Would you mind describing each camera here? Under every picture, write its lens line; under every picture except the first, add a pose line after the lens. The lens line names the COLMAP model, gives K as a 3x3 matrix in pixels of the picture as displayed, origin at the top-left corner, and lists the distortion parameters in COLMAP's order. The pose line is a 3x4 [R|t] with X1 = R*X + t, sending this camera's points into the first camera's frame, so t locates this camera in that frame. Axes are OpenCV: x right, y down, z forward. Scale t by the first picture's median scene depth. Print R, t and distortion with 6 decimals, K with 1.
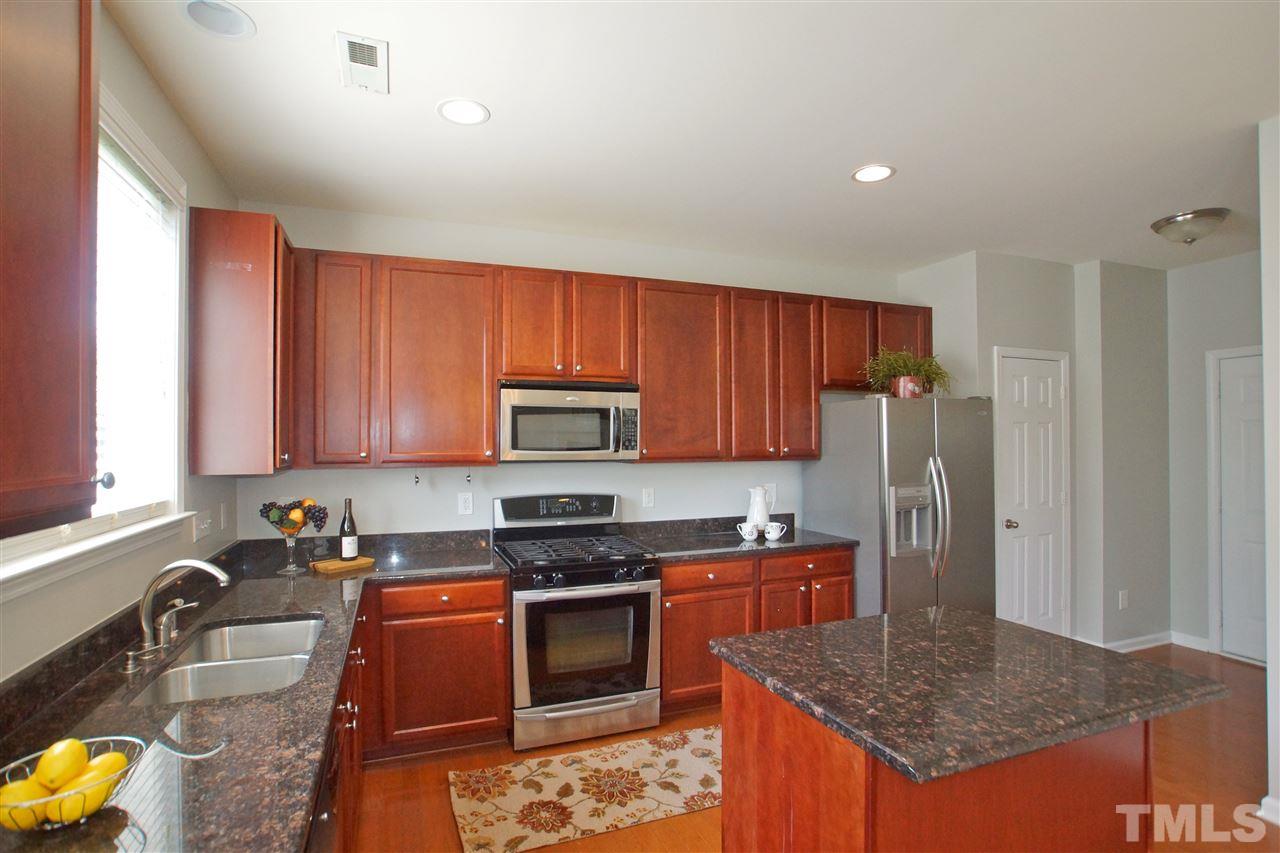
lens RADIAL K [[615.8, 0, 619.8], [0, 615.8, 437.0], [0, 0, 1]] dist [-0.074537, 0.035611]
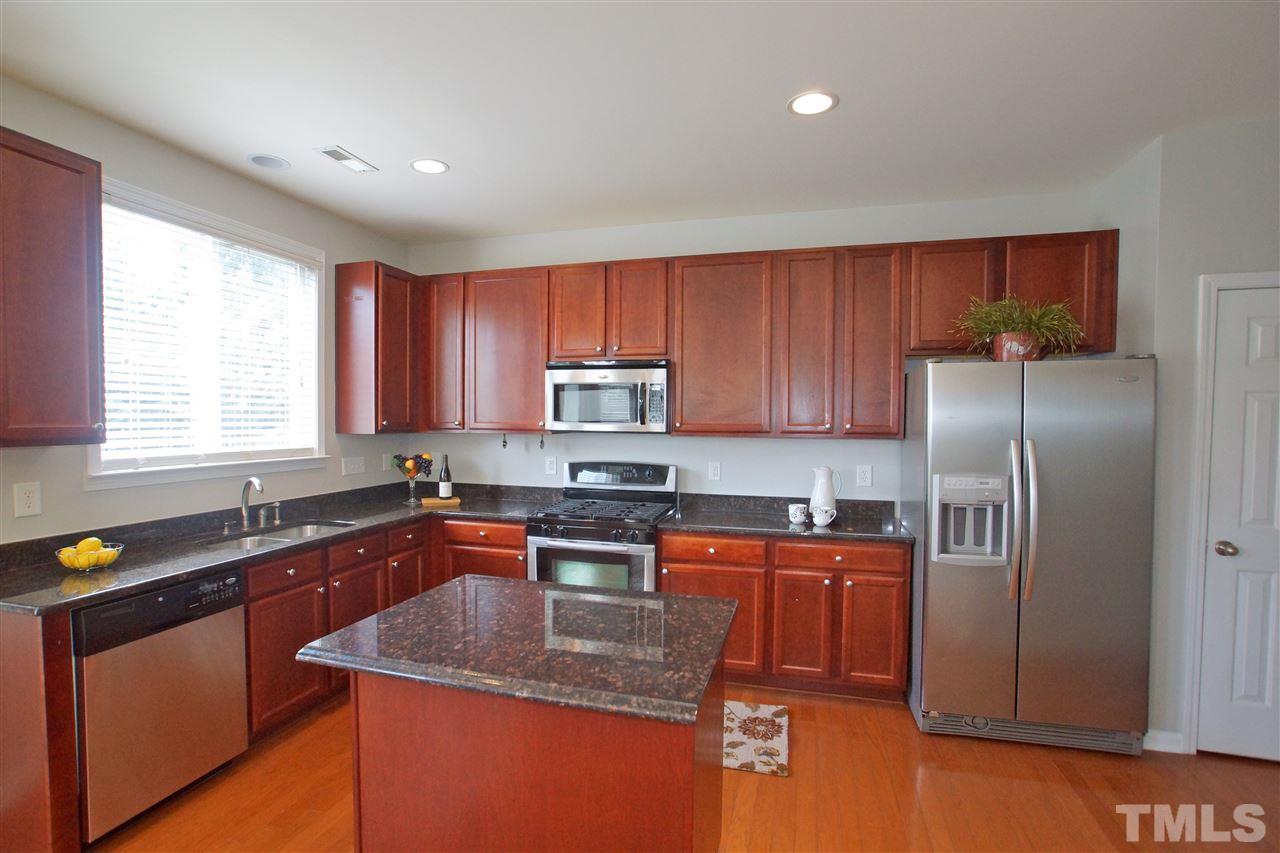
lens RADIAL K [[615.8, 0, 619.8], [0, 615.8, 437.0], [0, 0, 1]] dist [-0.074537, 0.035611]
pose [[0.797952, 0.029531, -0.601997, 0.625938], [-0.005226, 0.999100, 0.042083, 0.000652], [0.602698, -0.030434, 0.797389, 0.117537]]
